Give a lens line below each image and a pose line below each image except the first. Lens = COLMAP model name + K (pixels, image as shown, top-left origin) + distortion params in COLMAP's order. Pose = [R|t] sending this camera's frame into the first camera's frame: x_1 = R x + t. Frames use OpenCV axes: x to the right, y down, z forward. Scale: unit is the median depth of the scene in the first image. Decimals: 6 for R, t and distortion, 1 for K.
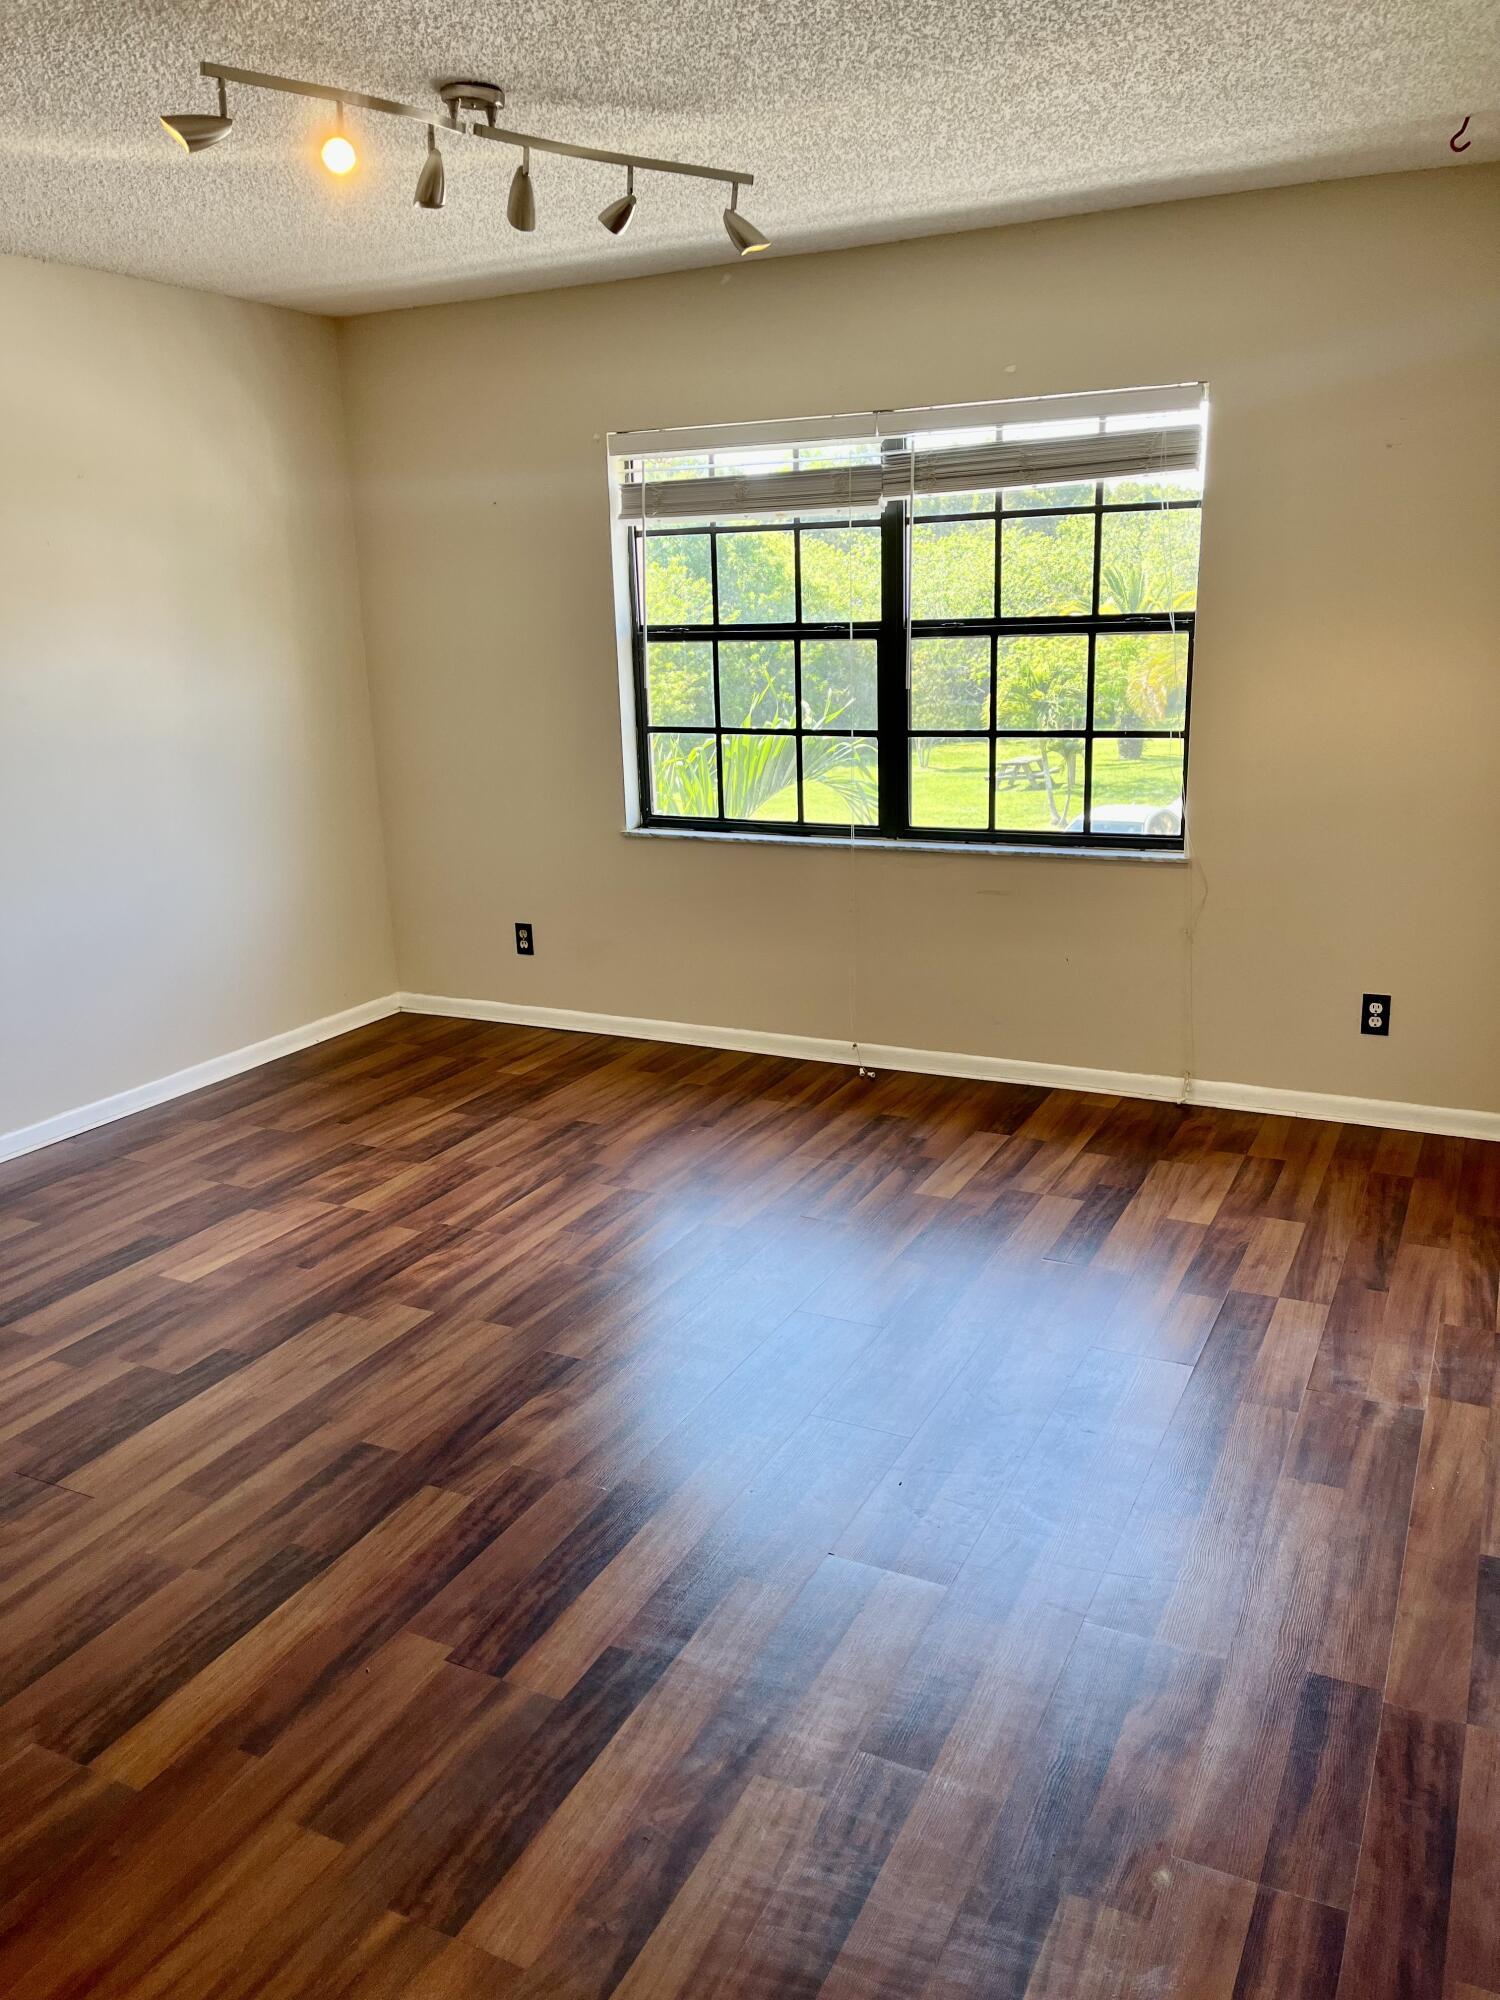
lens RADIAL K [[1517.9, 0, 762.5], [0, 1517.9, 991.4], [0, 0, 1]] dist [0.015603, -0.002801]
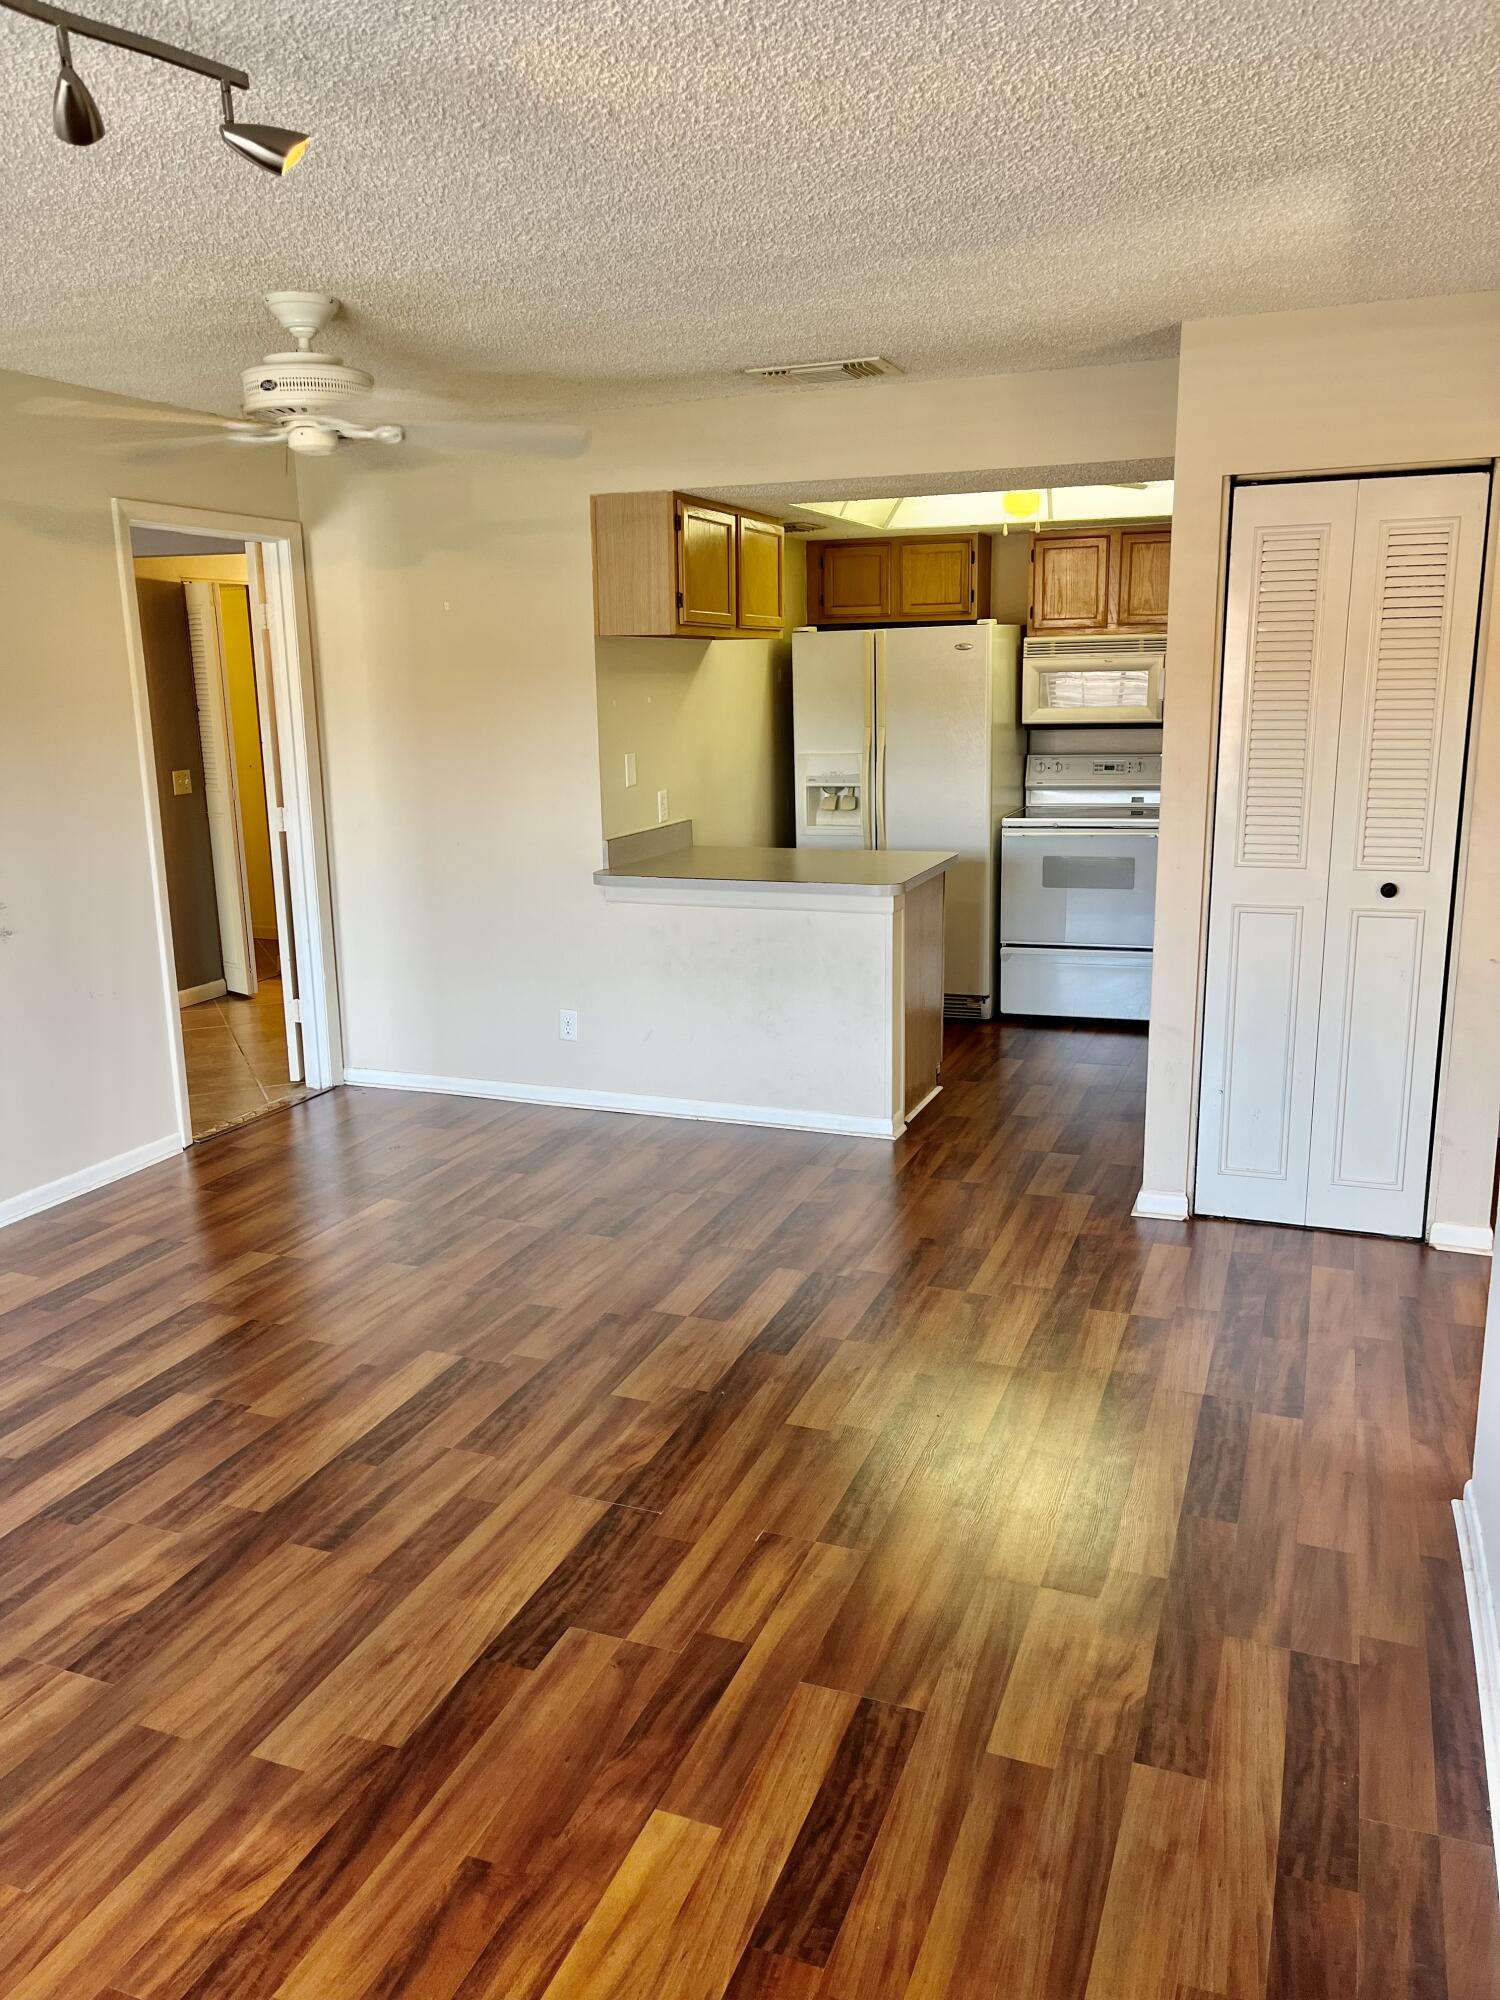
lens RADIAL K [[1549.9, 0, 783.2], [0, 1549.9, 943.0], [0, 0, 1]] dist [0.006817, -0.011813]
pose [[-0.993820, 0.060305, -0.093195, -0.415752], [0.015157, 0.905419, 0.424249, -0.418837], [0.109965, 0.420214, -0.900737, 1.518598]]
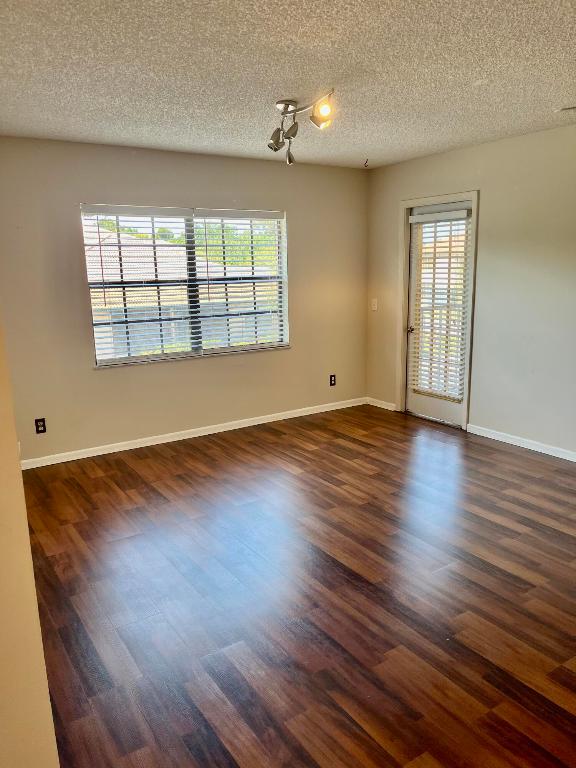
lens RADIAL K [[573.5, 0, 291.3], [0, 573.5, 387.0], [0, 0, 1]] dist [0.006439, -0.046596]
pose [[0.496893, -0.163438, 0.852283, -1.109585], [0.223008, 0.973172, 0.056603, -0.091980], [-0.838668, 0.161940, 0.520010, 0.443747]]
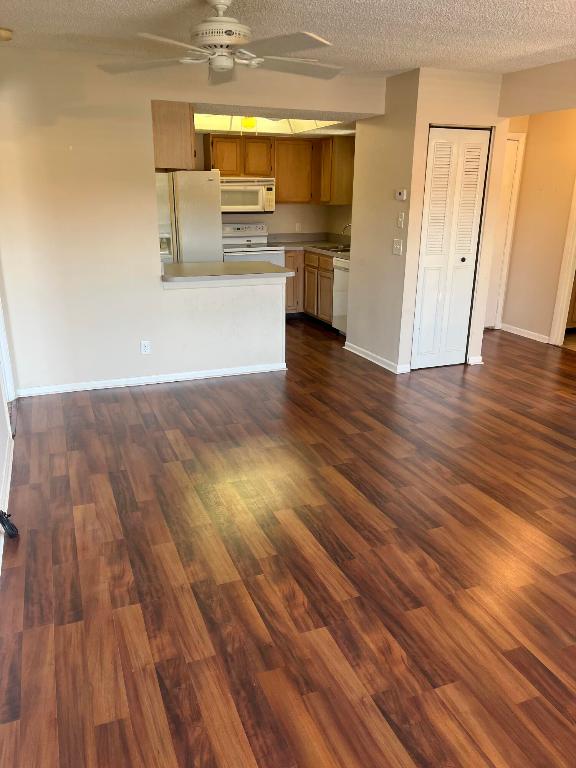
lens RADIAL K [[582.9, 0, 292.8], [0, 582.9, 380.7], [0, 0, 1]] dist [0.015603, -0.002801]
pose [[-0.655183, 0.252481, -0.712031, 0.478278], [-0.184777, 0.860319, 0.475087, -0.300910], [0.732525, 0.442836, -0.517014, 1.043313]]
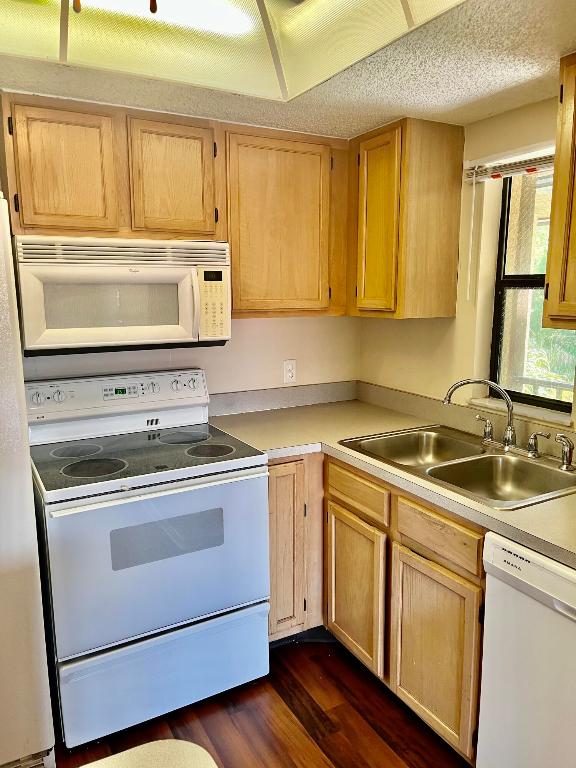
lens RADIAL K [[573.5, 0, 291.3], [0, 573.5, 387.0], [0, 0, 1]] dist [0.006439, -0.046596]
pose [[-0.590671, 0.159640, -0.790963, -0.643137], [-0.185804, 0.926985, 0.325847, 0.006348], [0.785229, 0.339432, -0.517882, 0.051481]]
